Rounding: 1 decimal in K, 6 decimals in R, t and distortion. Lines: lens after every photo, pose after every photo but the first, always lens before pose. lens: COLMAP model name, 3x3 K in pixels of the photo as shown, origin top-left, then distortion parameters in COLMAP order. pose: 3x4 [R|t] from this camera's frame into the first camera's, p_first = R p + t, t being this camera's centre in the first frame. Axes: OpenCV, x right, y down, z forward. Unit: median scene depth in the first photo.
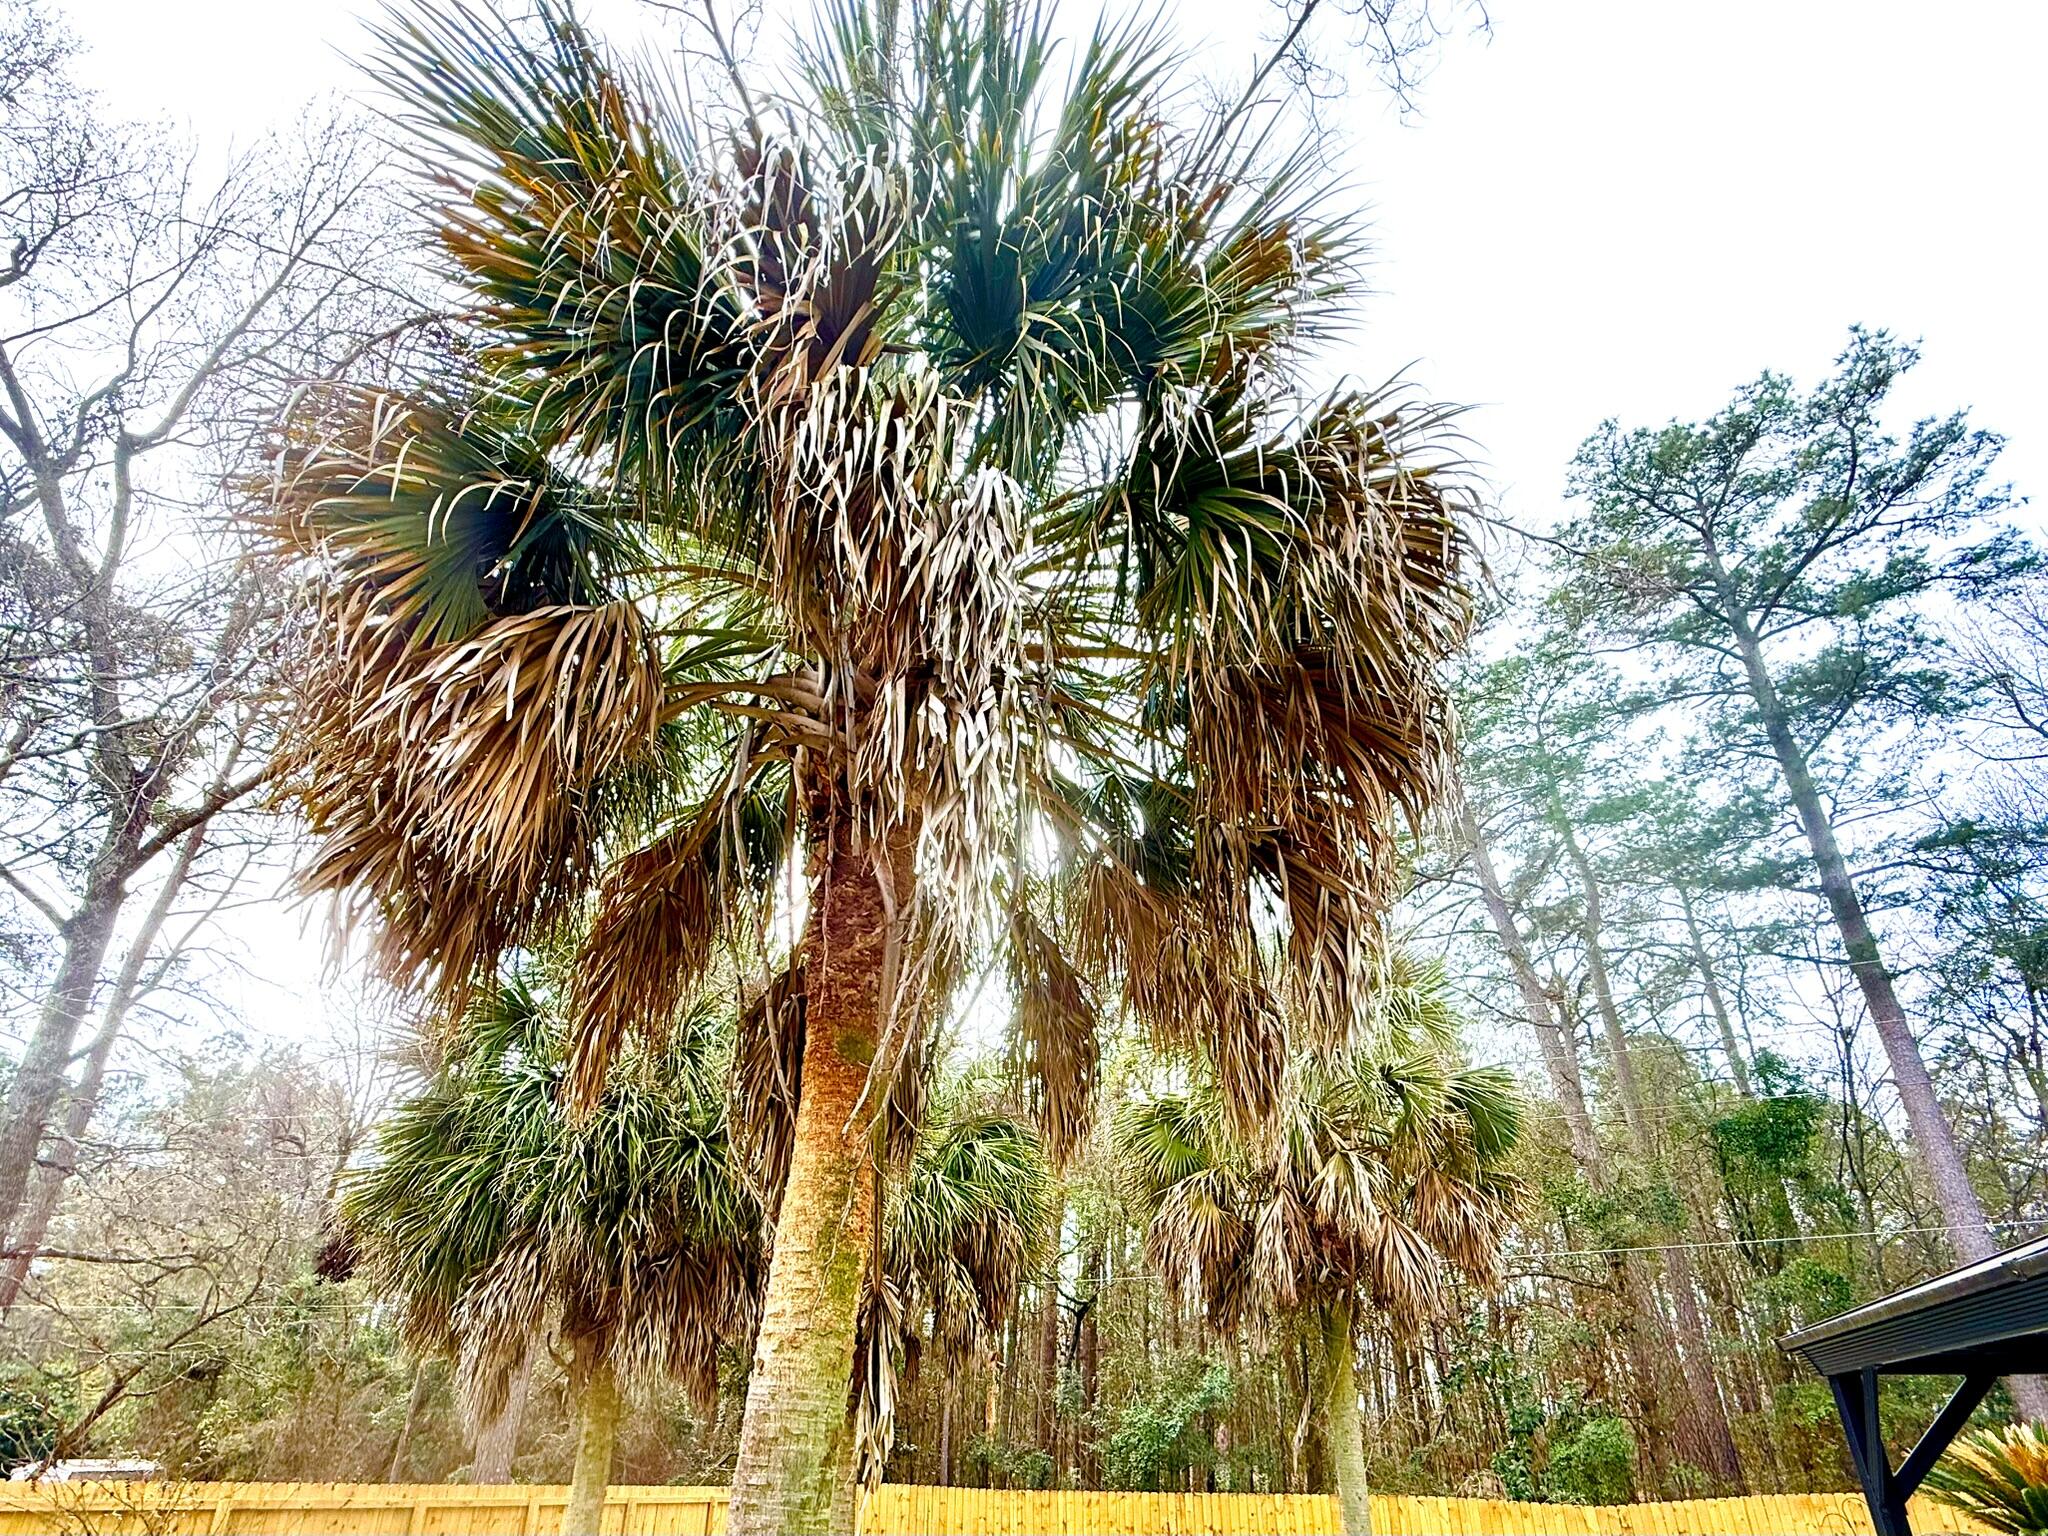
lens RADIAL K [[1036.1, 0, 1024.9], [0, 1036.1, 941.3], [0, 0, 1]] dist [0.001626, 0.000727]
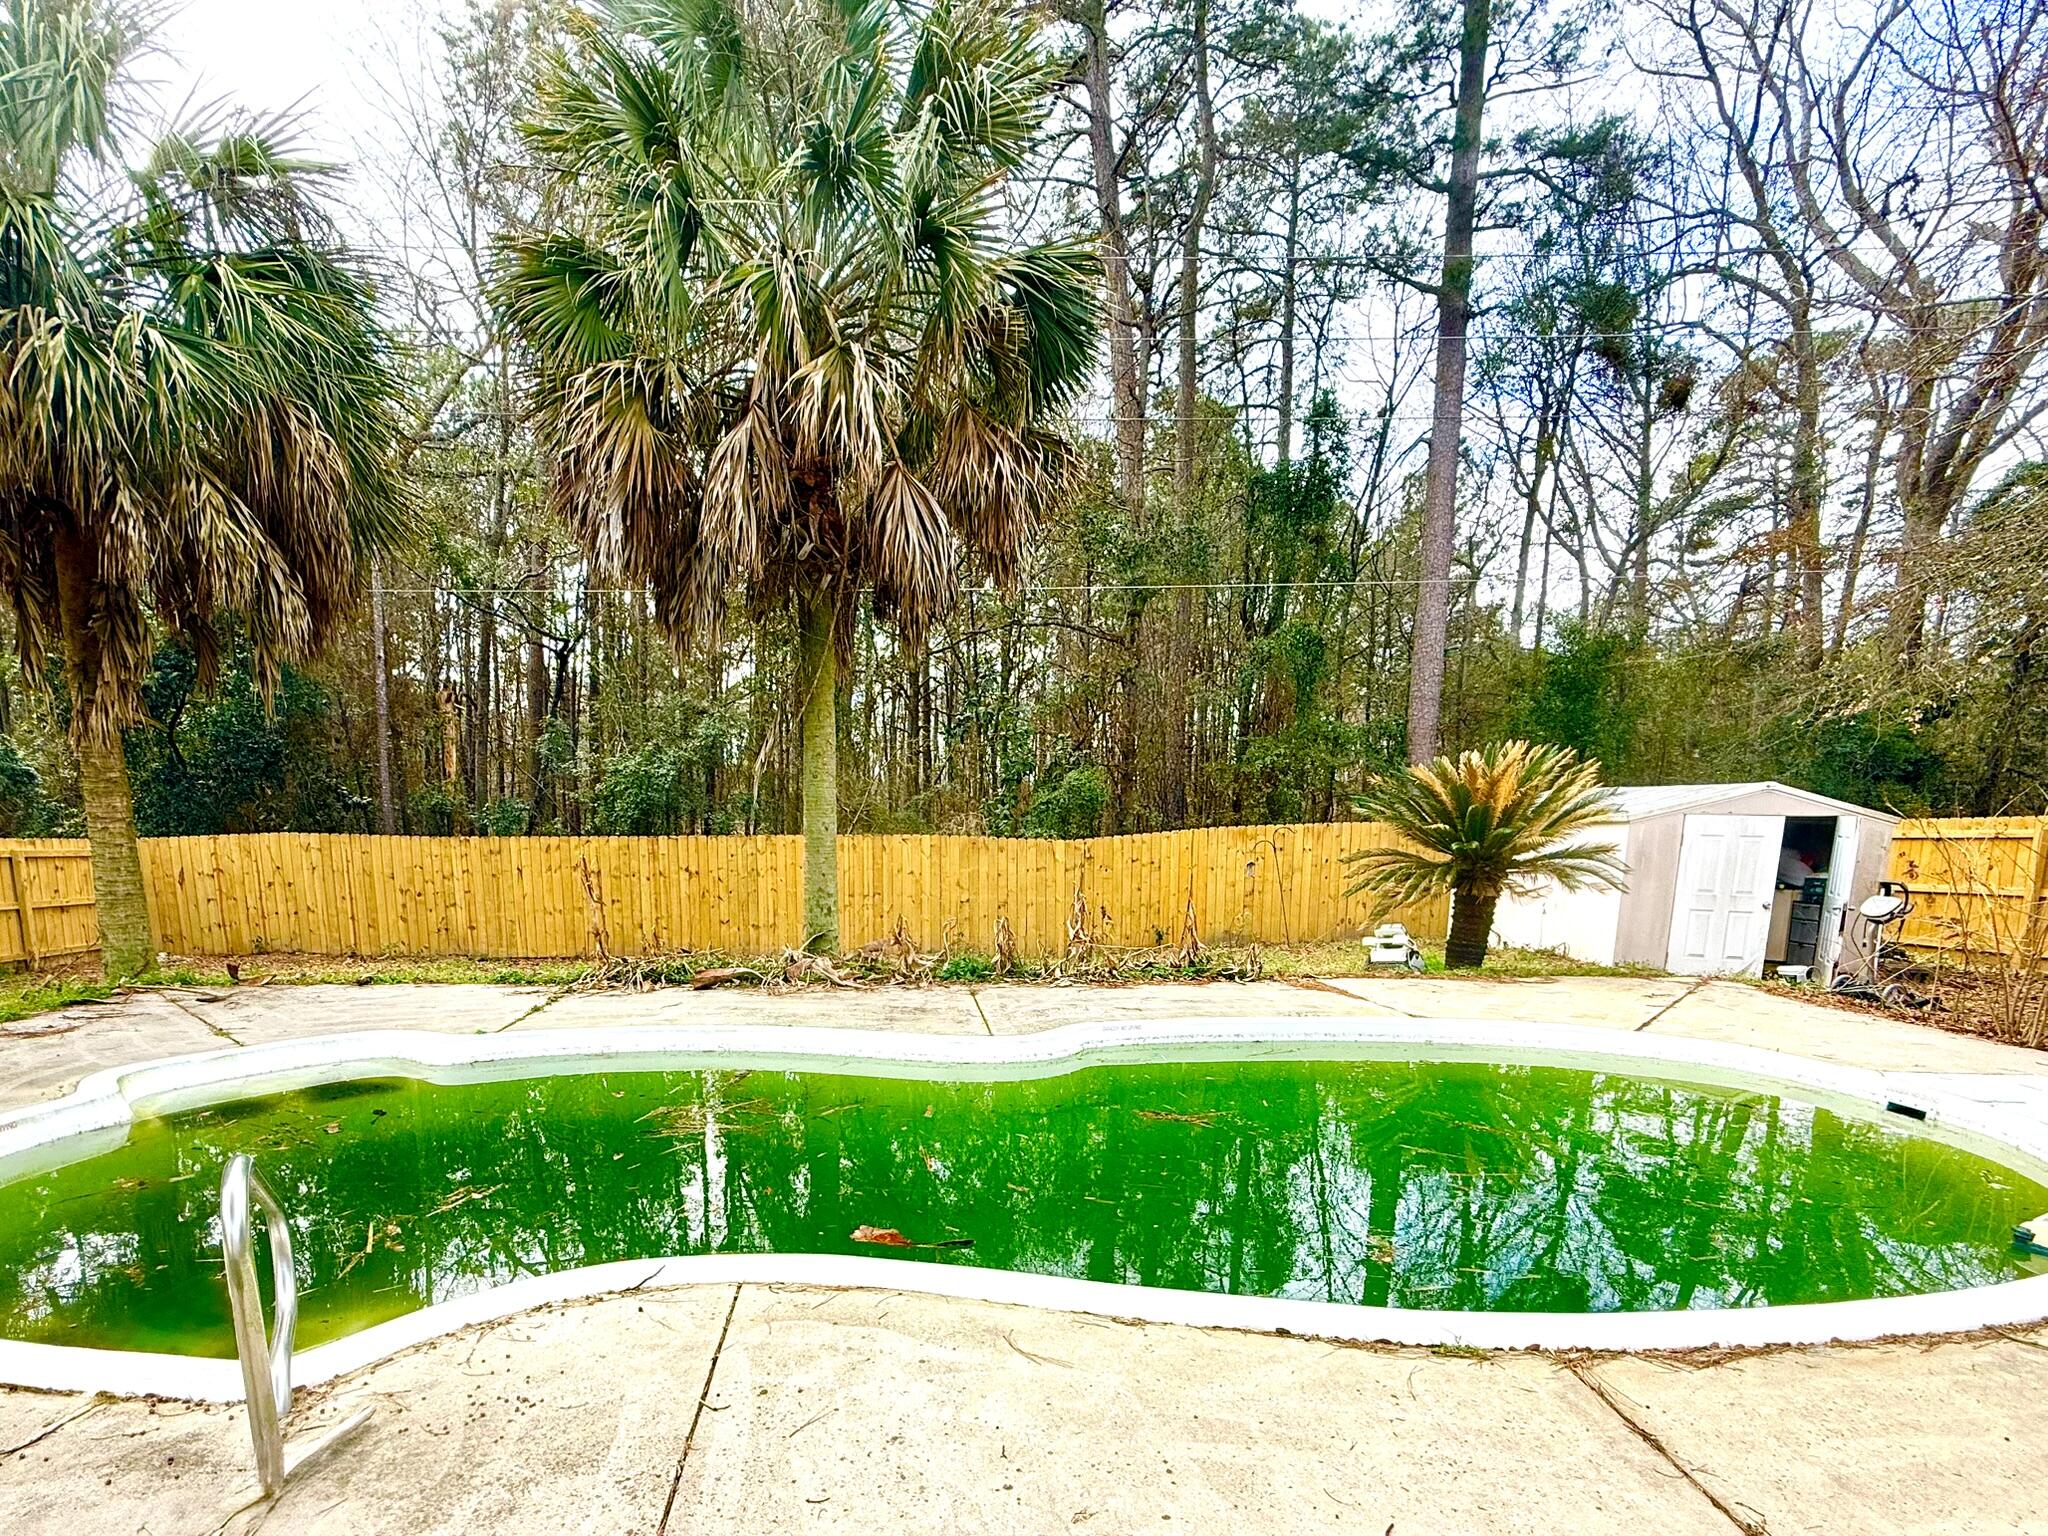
lens RADIAL K [[815.0, 0, 1022.9], [0, 815.0, 770.5], [0, 0, 1]] dist [-0.000984, 0.000188]
pose [[0.908962, 0.033164, 0.415557, 0.192515], [-0.184429, 0.925964, 0.329509, 0.245805], [-0.373863, -0.376152, 0.847783, 0.395424]]
